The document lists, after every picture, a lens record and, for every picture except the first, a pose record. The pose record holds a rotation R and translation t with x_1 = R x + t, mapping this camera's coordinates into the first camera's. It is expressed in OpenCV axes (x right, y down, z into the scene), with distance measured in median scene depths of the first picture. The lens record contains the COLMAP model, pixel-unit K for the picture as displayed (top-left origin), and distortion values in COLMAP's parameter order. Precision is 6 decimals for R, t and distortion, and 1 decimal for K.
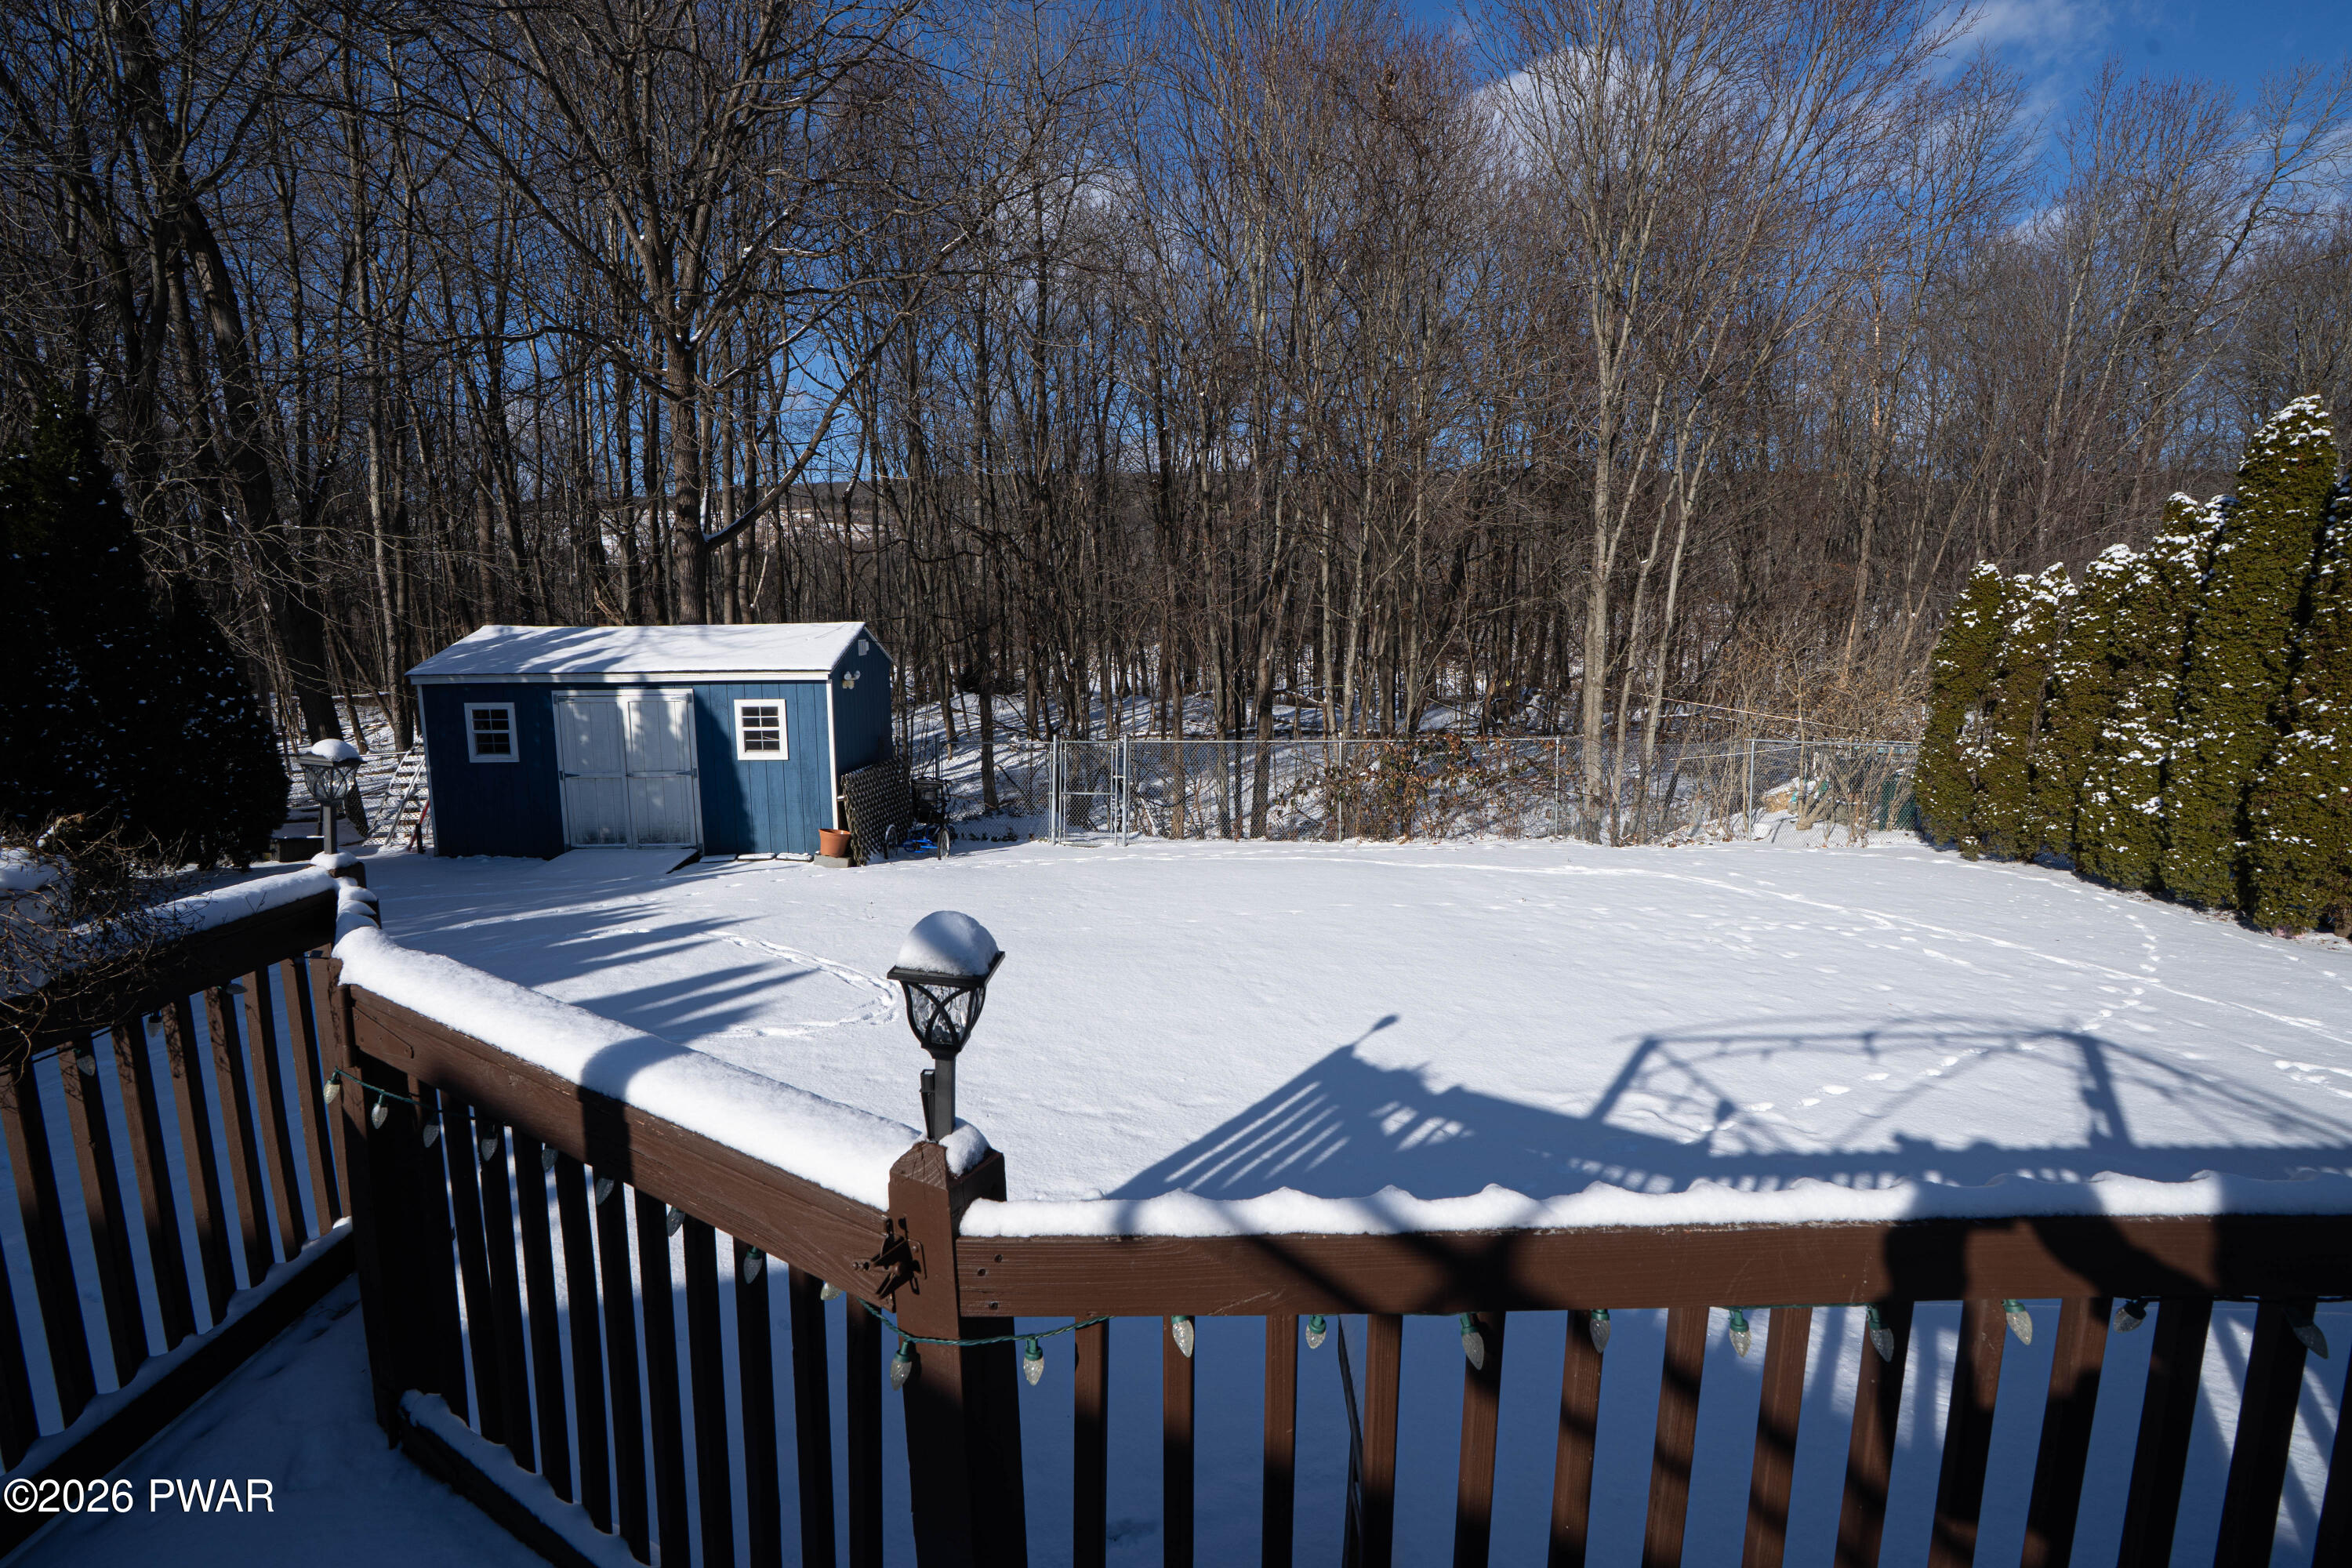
lens RADIAL K [[1087.1, 0, 1173.8], [0, 1087.1, 796.5], [0, 0, 1]] dist [-0.068748, 0.026288]
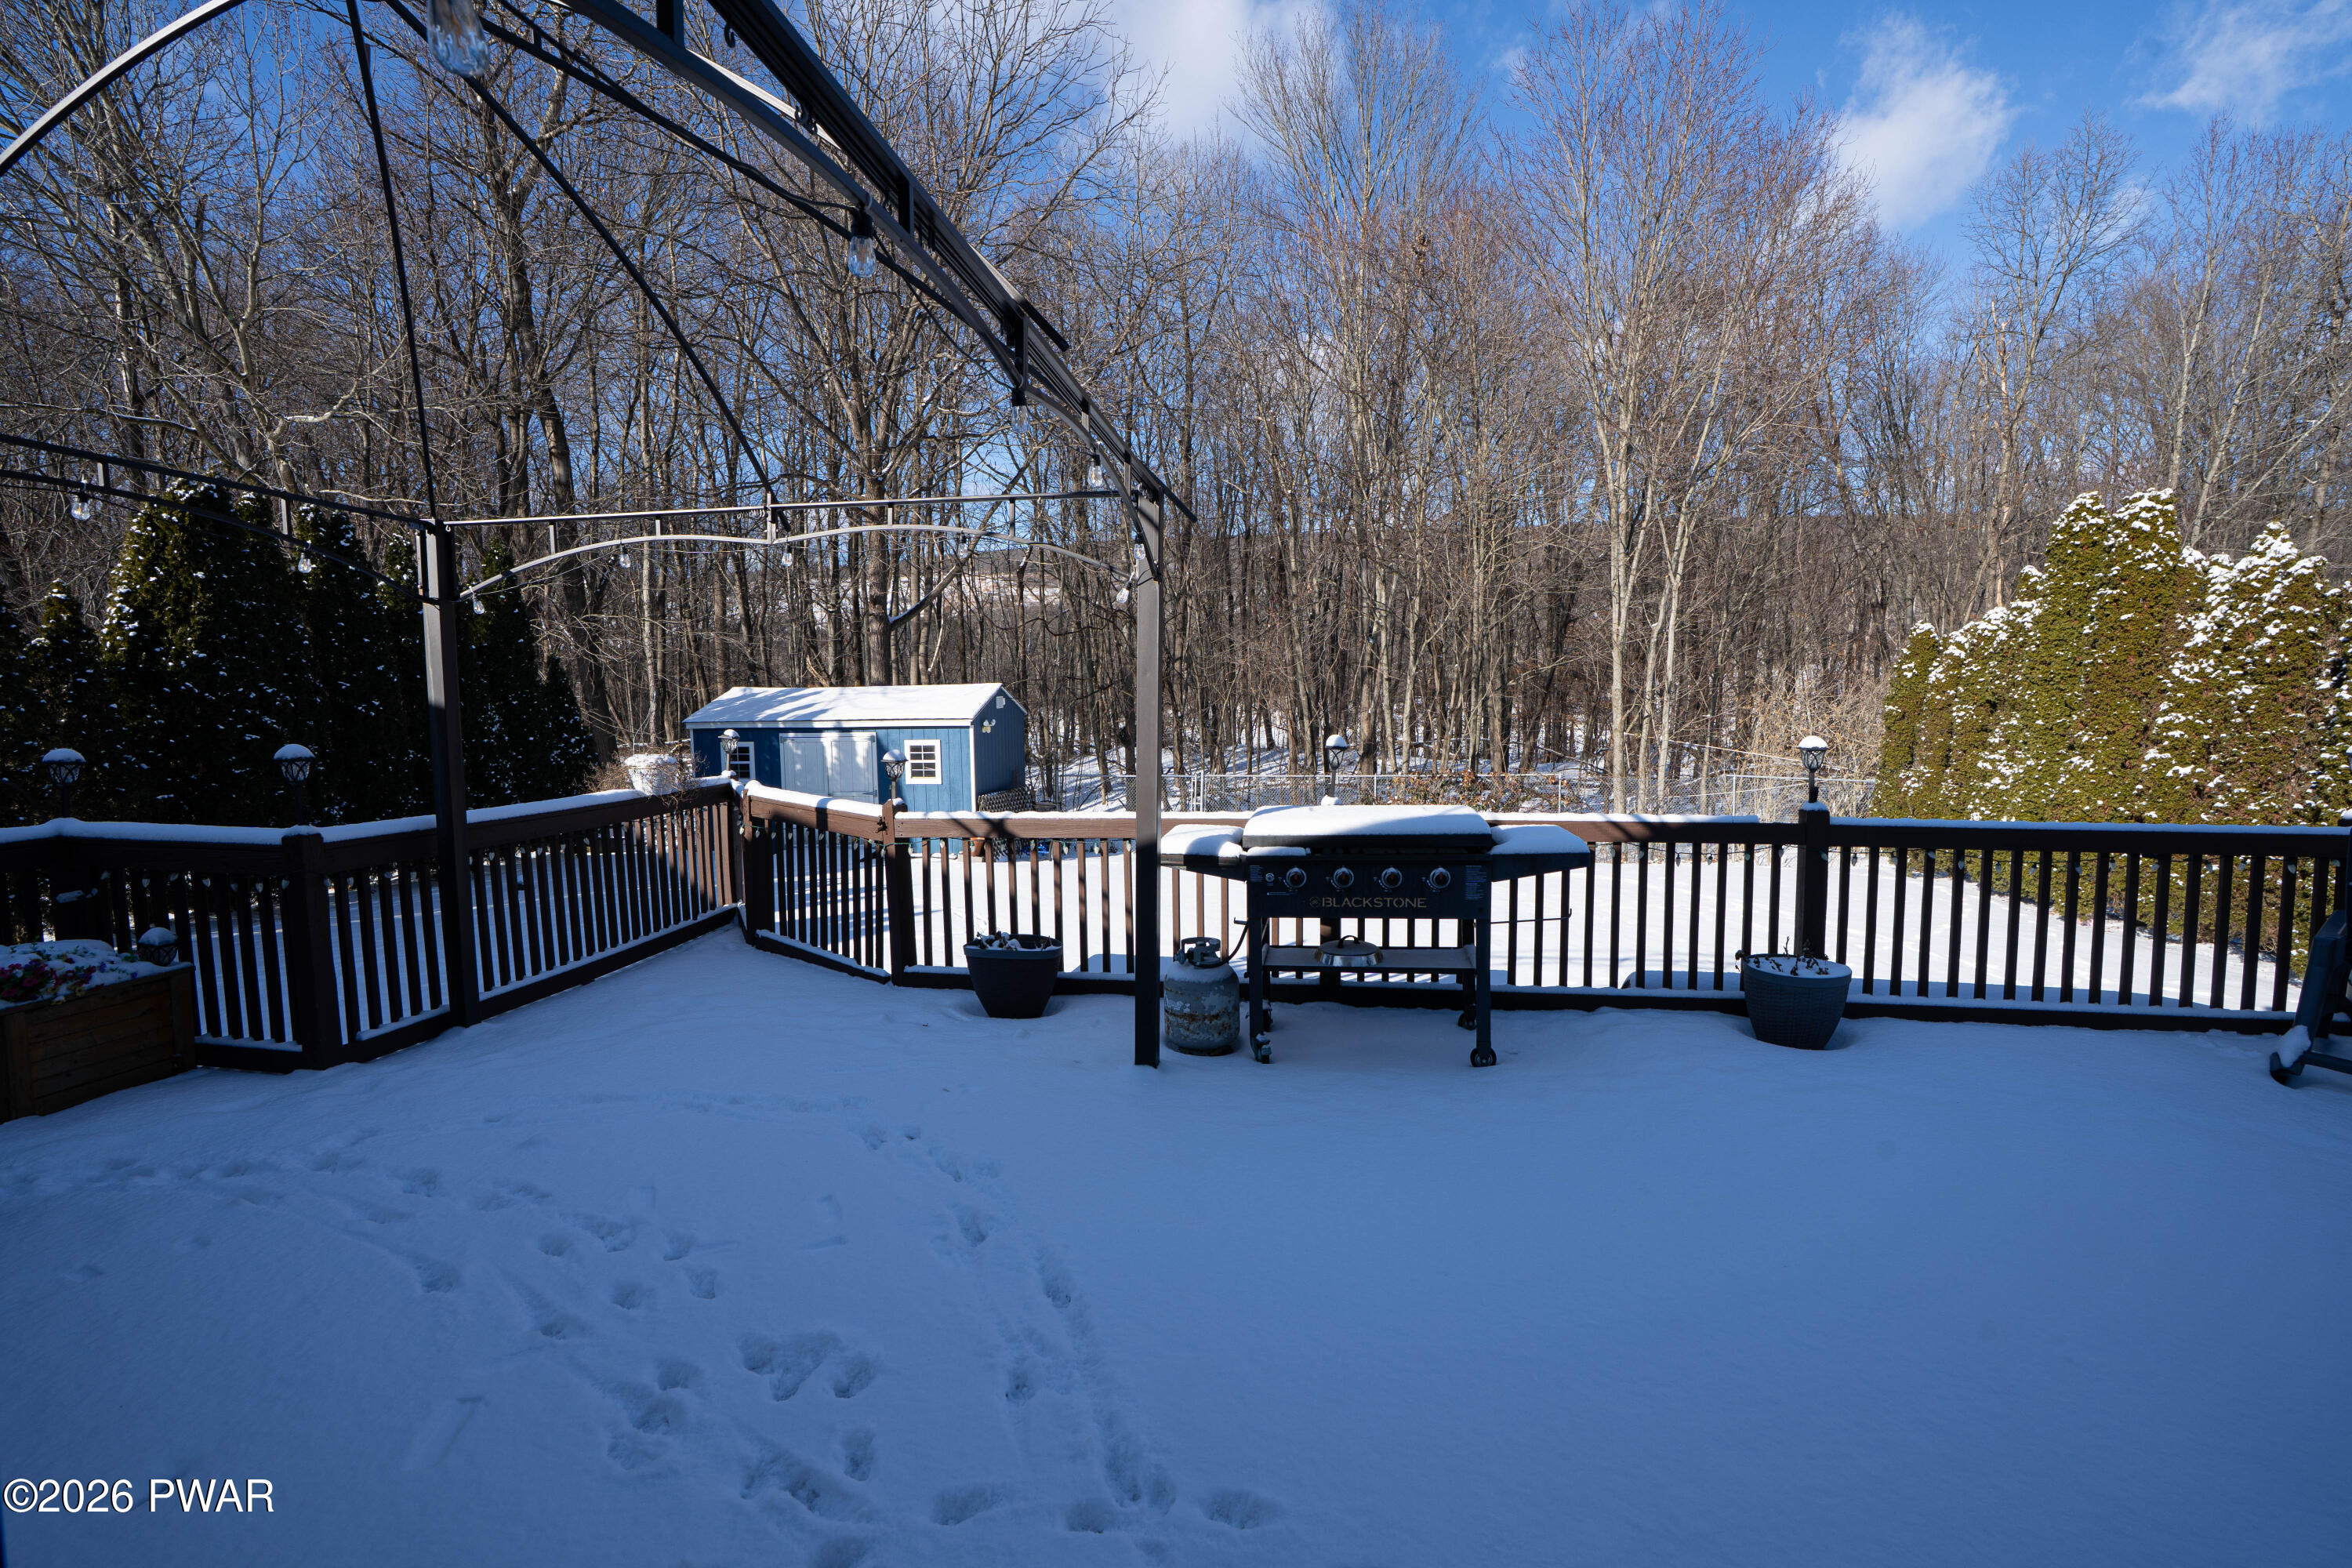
lens RADIAL K [[1087.1, 0, 1173.8], [0, 1087.1, 796.5], [0, 0, 1]] dist [-0.068748, 0.026288]
pose [[0.986760, 0.006657, -0.162053, 0.155859], [-0.015153, 0.998571, -0.051251, 0.047756], [0.161481, 0.053028, 0.985450, -0.305361]]
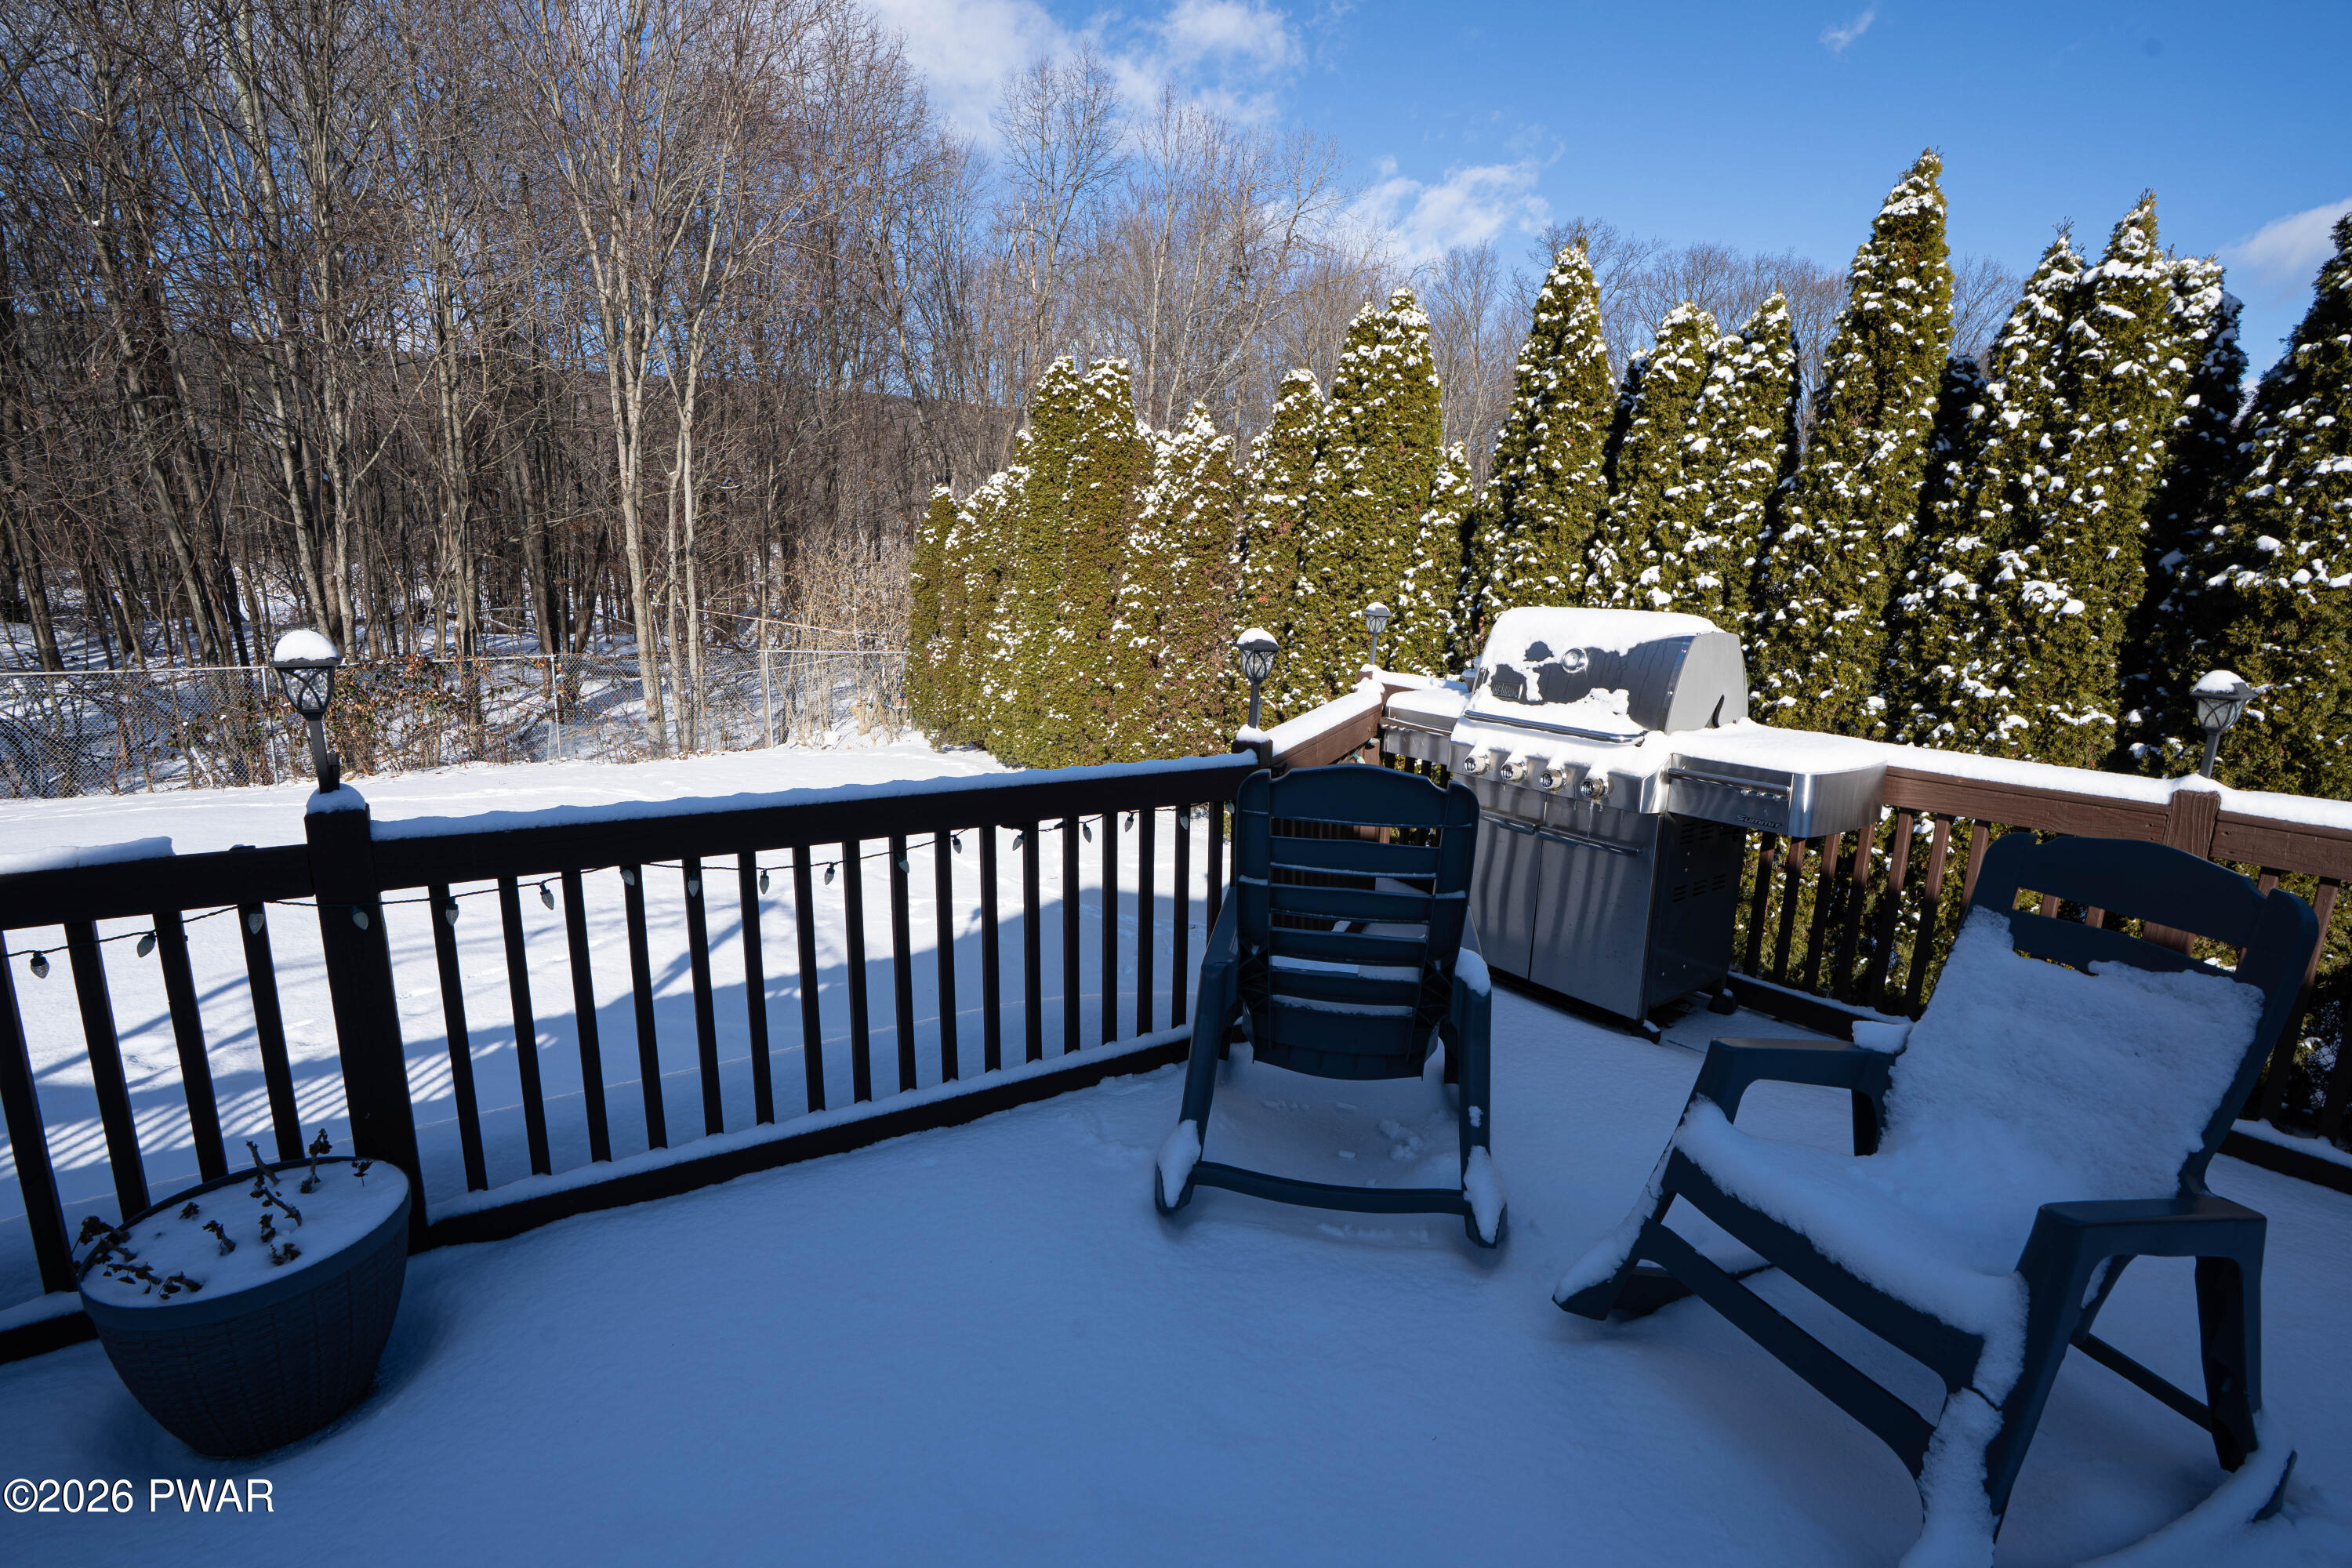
lens RADIAL K [[1089.1, 0, 1169.0], [0, 1089.1, 797.6], [0, 0, 1]] dist [-0.072300, 0.027289]
pose [[0.822713, -0.095762, 0.560333, 0.323457], [0.056024, 0.994569, 0.087716, 0.022749], [-0.565690, -0.040773, 0.823609, -0.107087]]
